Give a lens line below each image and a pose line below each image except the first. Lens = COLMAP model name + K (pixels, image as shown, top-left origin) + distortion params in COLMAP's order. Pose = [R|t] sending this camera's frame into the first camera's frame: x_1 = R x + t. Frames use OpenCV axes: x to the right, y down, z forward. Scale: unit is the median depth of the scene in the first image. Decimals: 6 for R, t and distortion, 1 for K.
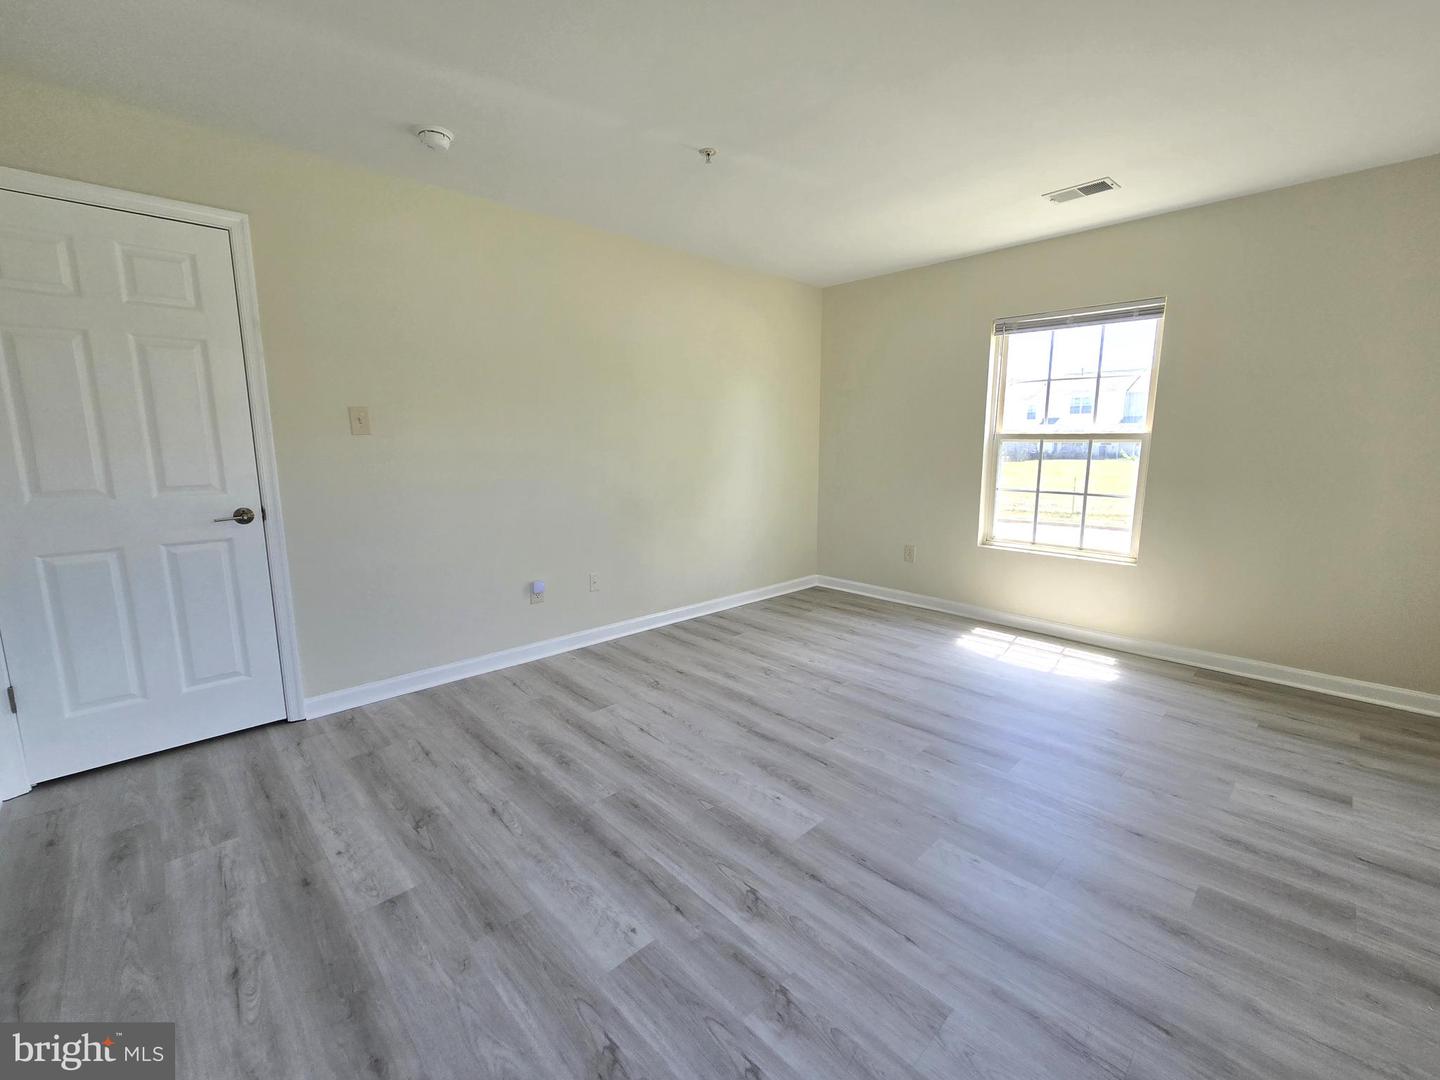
lens RADIAL K [[589.2, 0, 720.0], [0, 589.2, 540.0], [0, 0, 1]] dist [-0.000999, -0.000161]
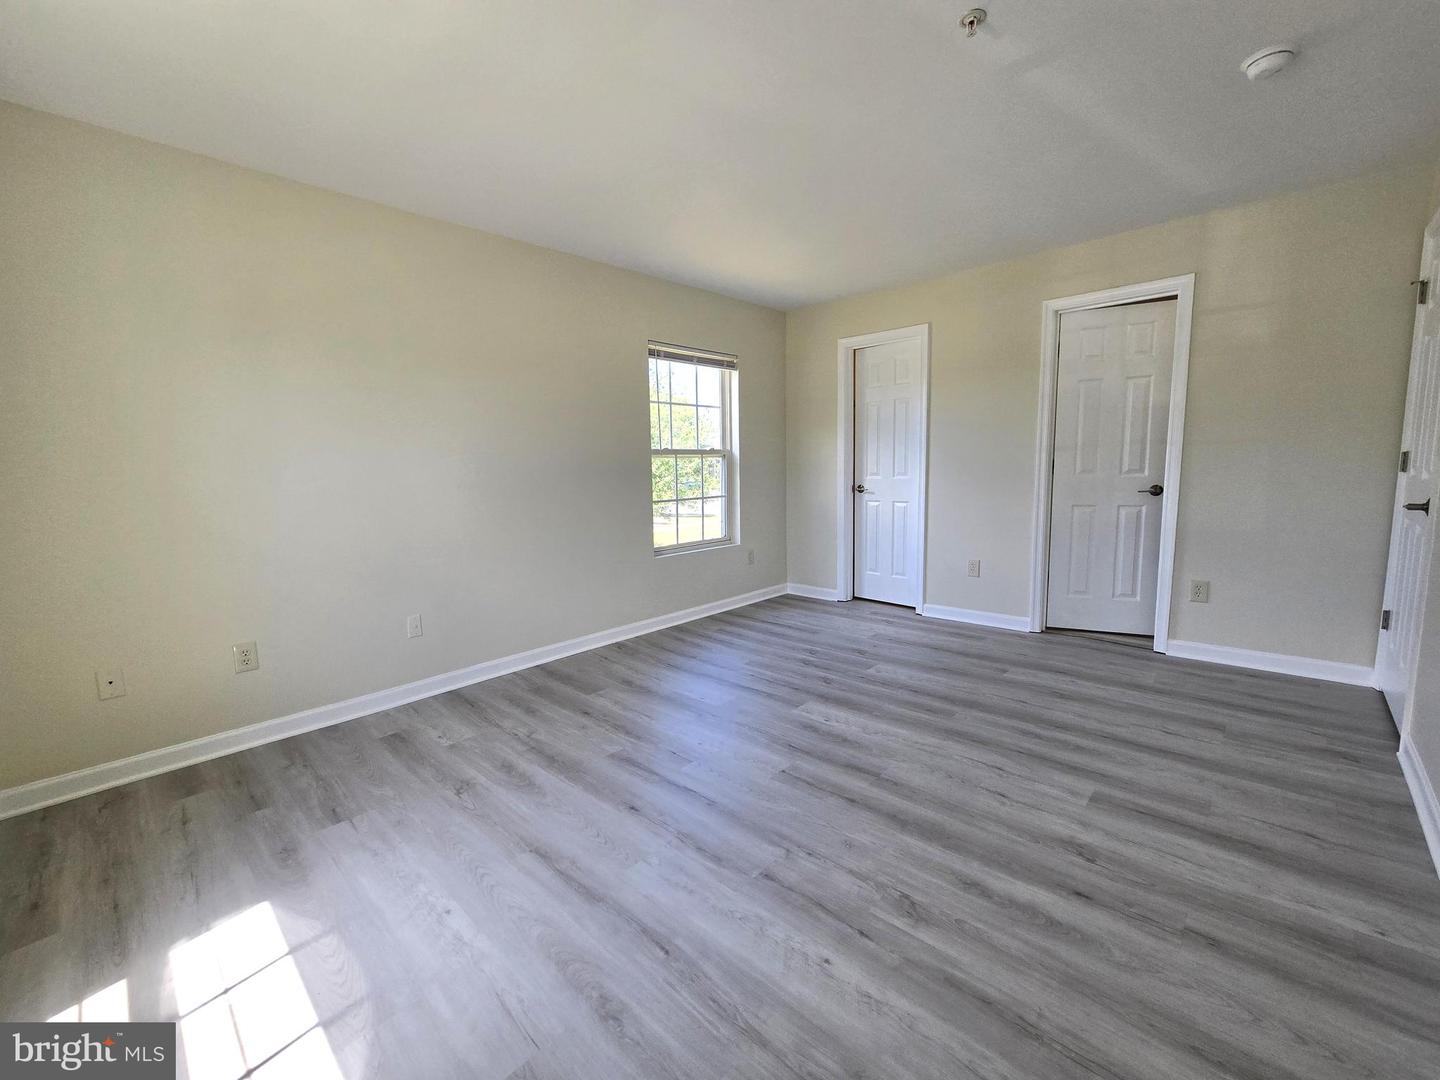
lens RADIAL K [[617.7, 0, 720.0], [0, 617.7, 540.0], [0, 0, 1]] dist [-0.000777, 0.000730]
pose [[-0.997461, 0.037903, -0.060288, 0.384926], [0.019021, 0.957634, 0.287360, -0.324514], [0.068626, 0.285483, -0.955924, 2.092887]]
